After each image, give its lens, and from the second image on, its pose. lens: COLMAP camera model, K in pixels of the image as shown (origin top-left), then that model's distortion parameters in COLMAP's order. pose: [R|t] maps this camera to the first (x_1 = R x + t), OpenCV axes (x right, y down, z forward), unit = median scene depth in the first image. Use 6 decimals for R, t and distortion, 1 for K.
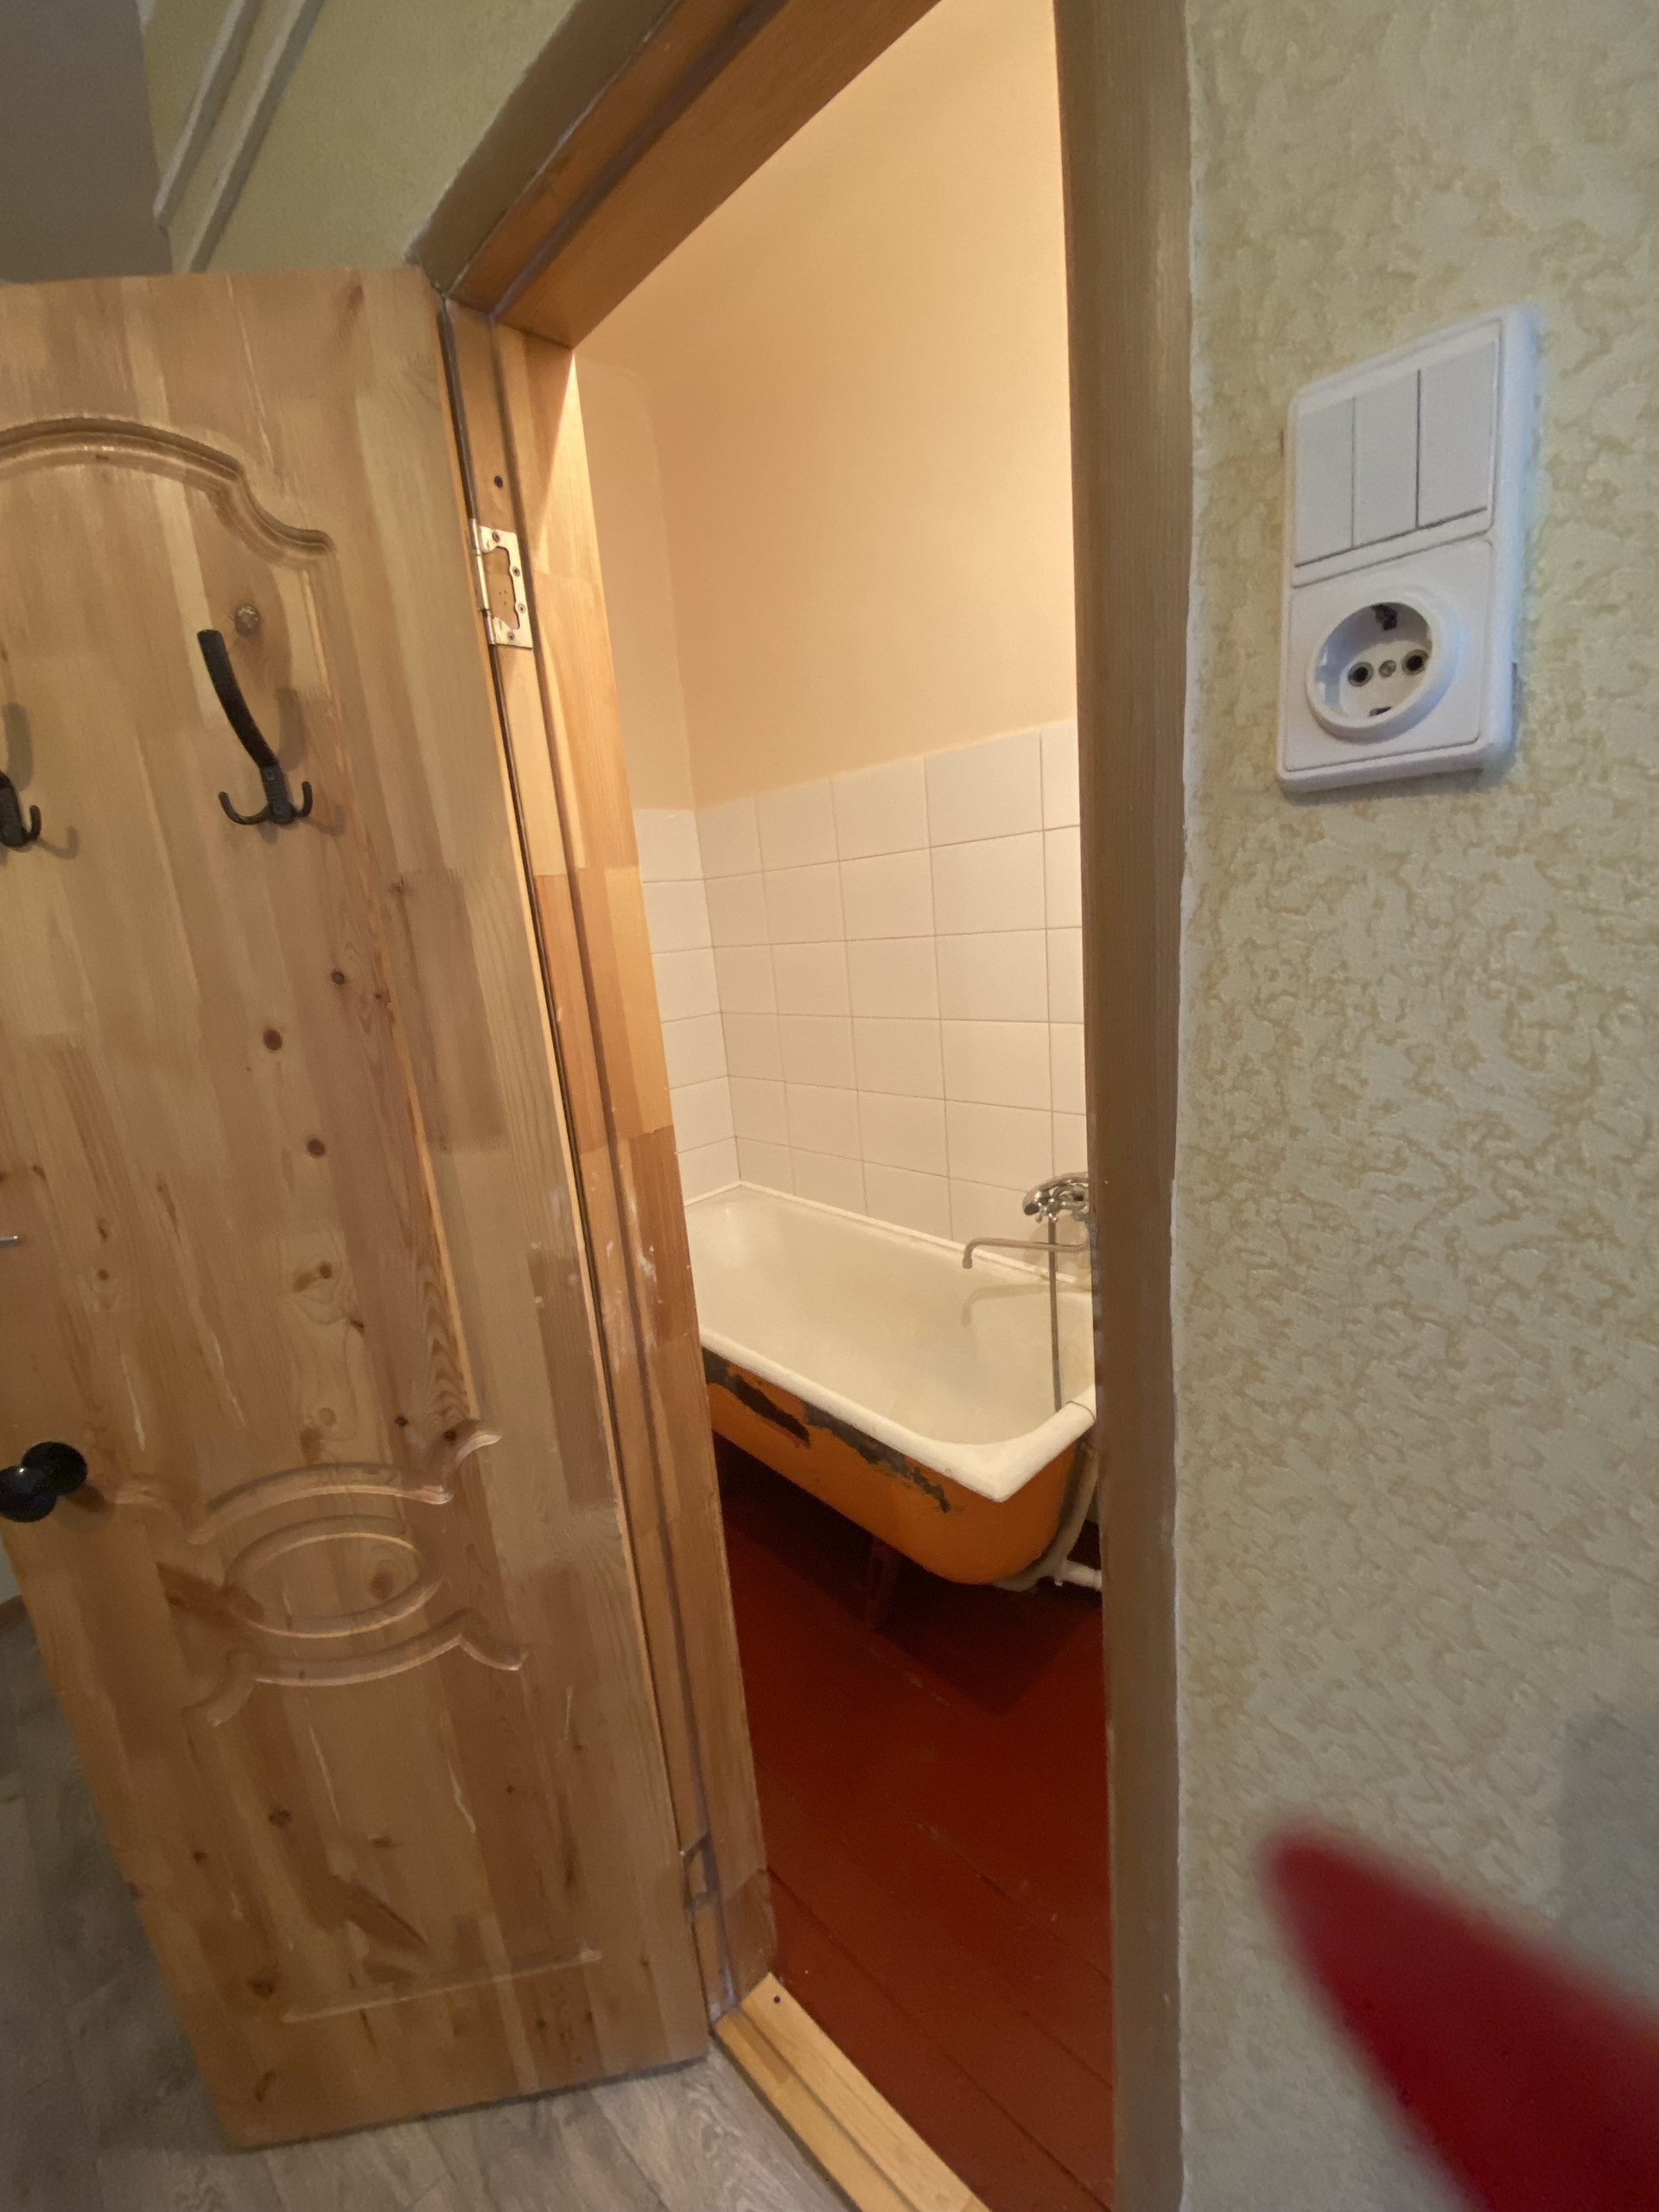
lens RADIAL K [[930.3, 0, 845.5], [0, 930.3, 1101.8], [0, 0, 1]] dist [0.026376, -0.024997]
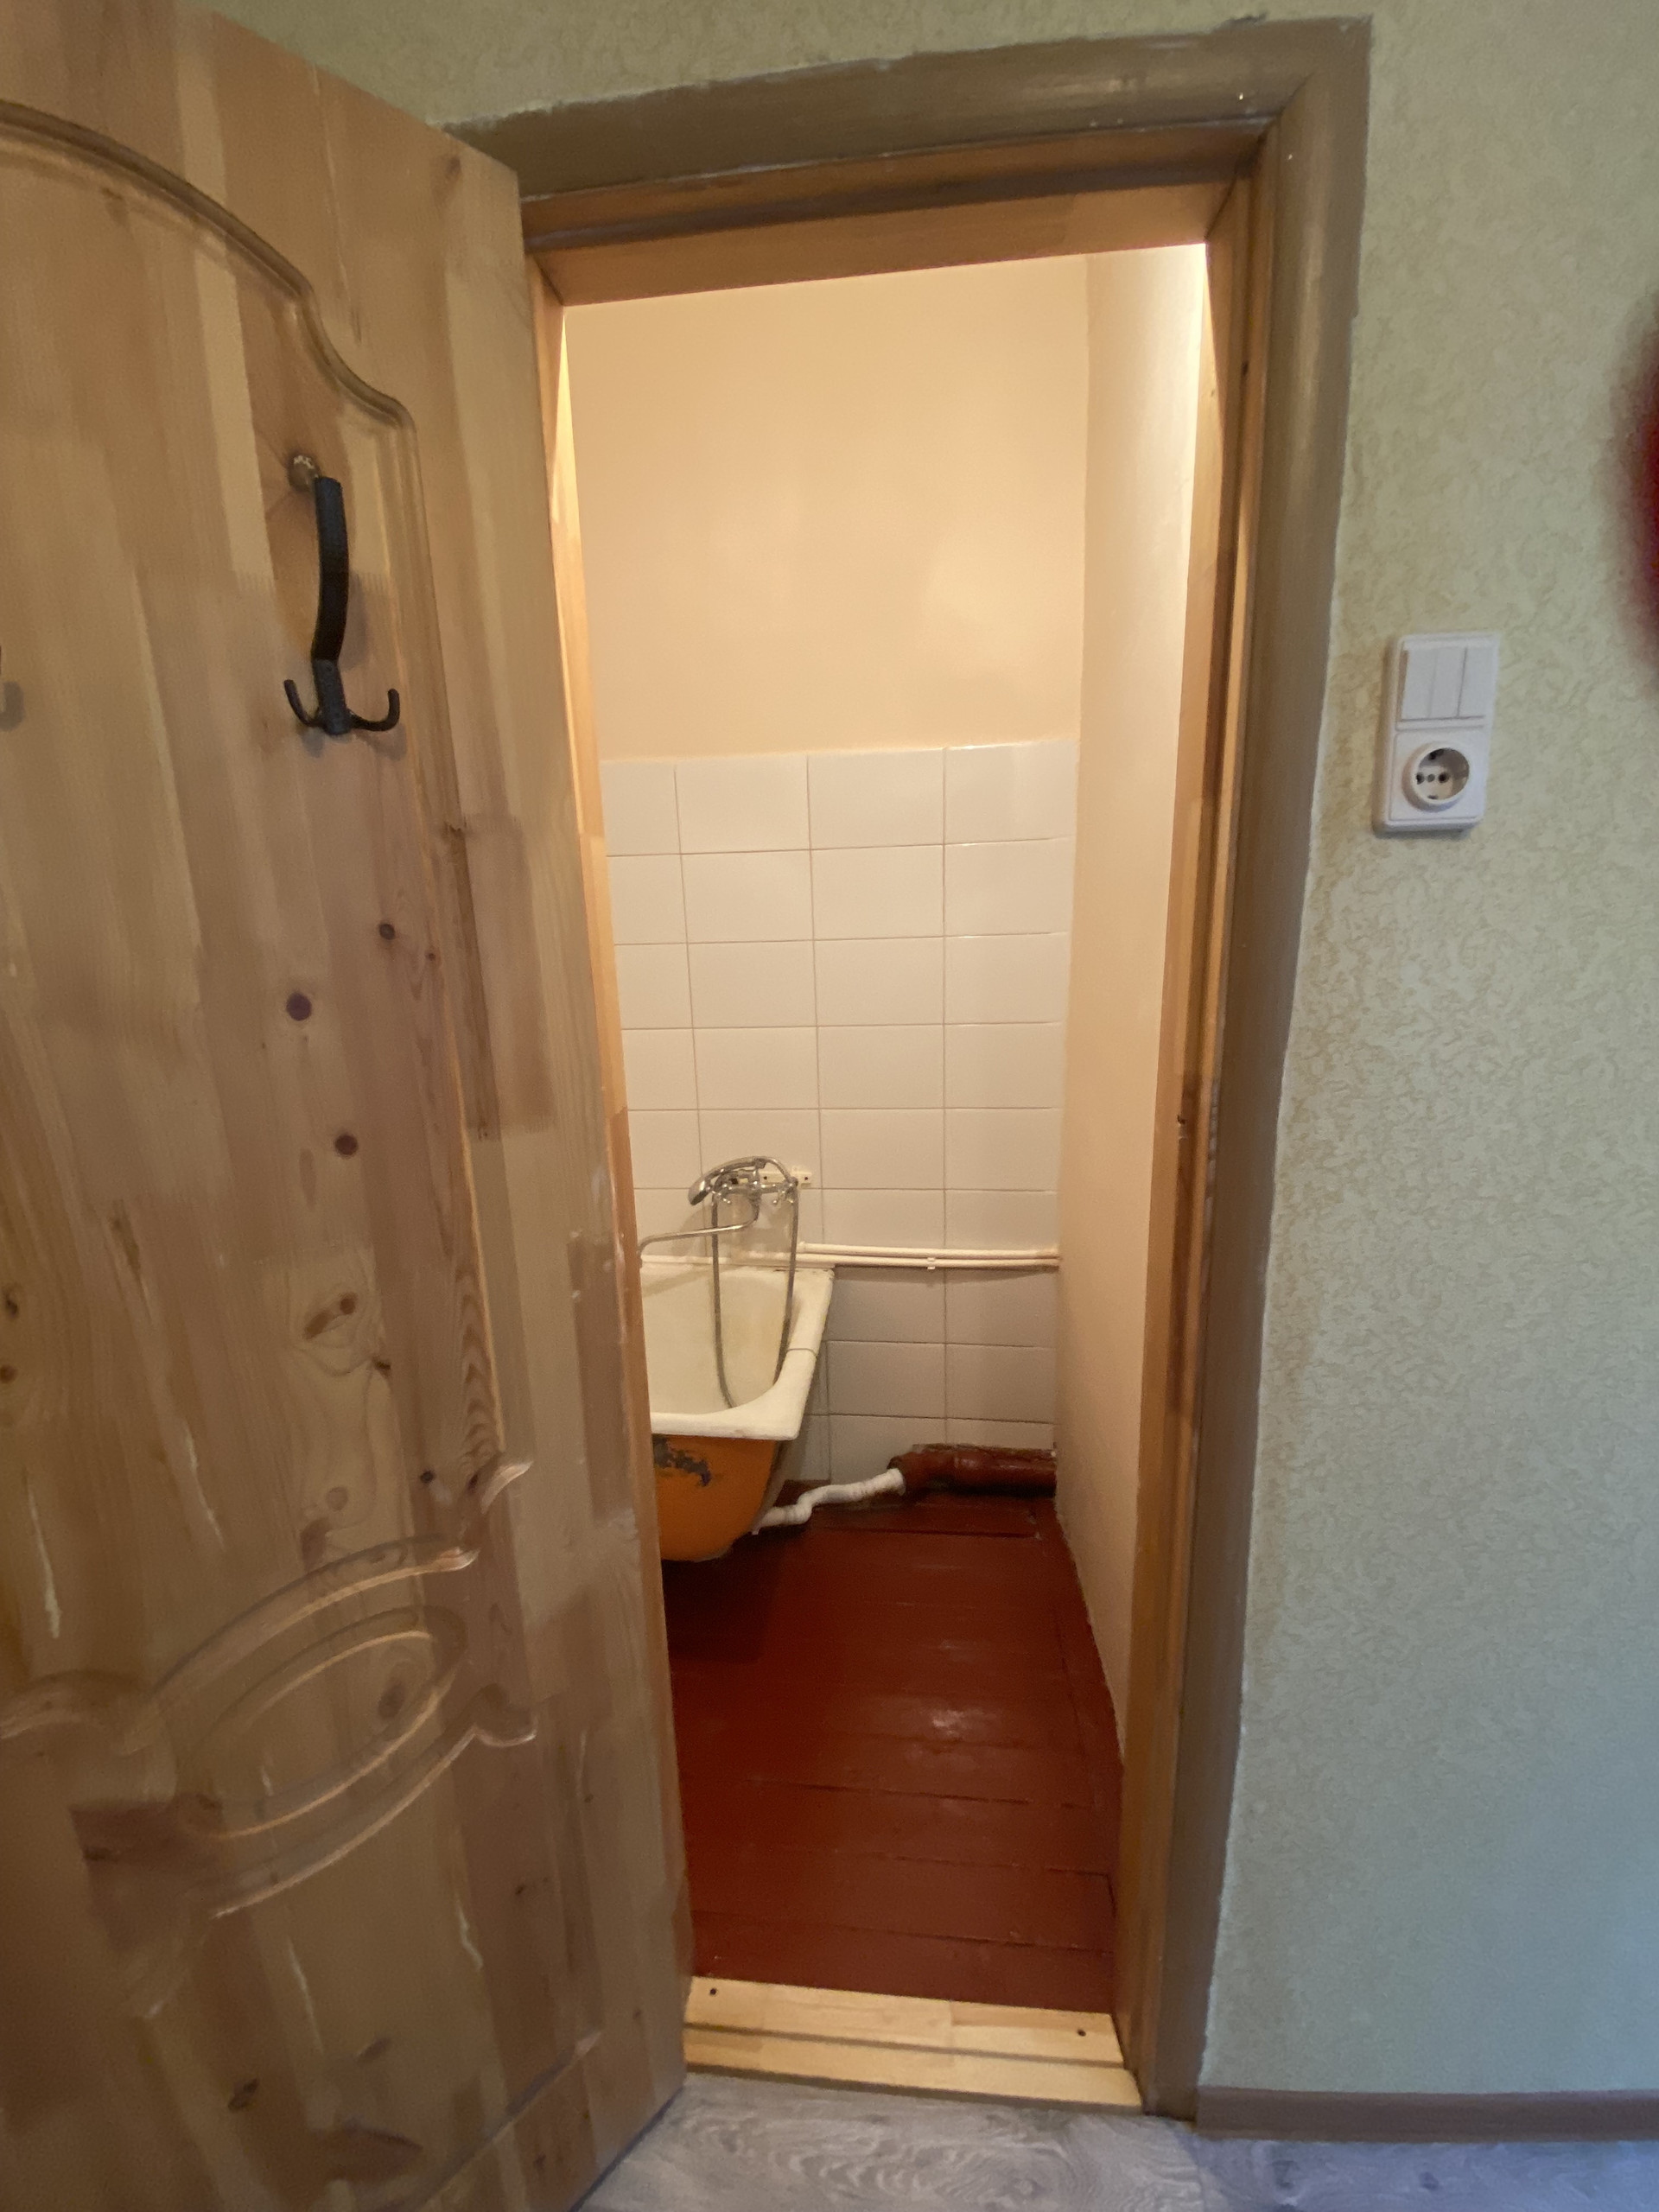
lens RADIAL K [[930.3, 0, 845.5], [0, 930.3, 1101.8], [0, 0, 1]] dist [0.026376, -0.024997]
pose [[0.756143, -0.069807, 0.650672, -0.793660], [0.099778, 0.994967, -0.009207, 0.065288], [-0.646755, 0.071885, 0.759303, 0.130243]]
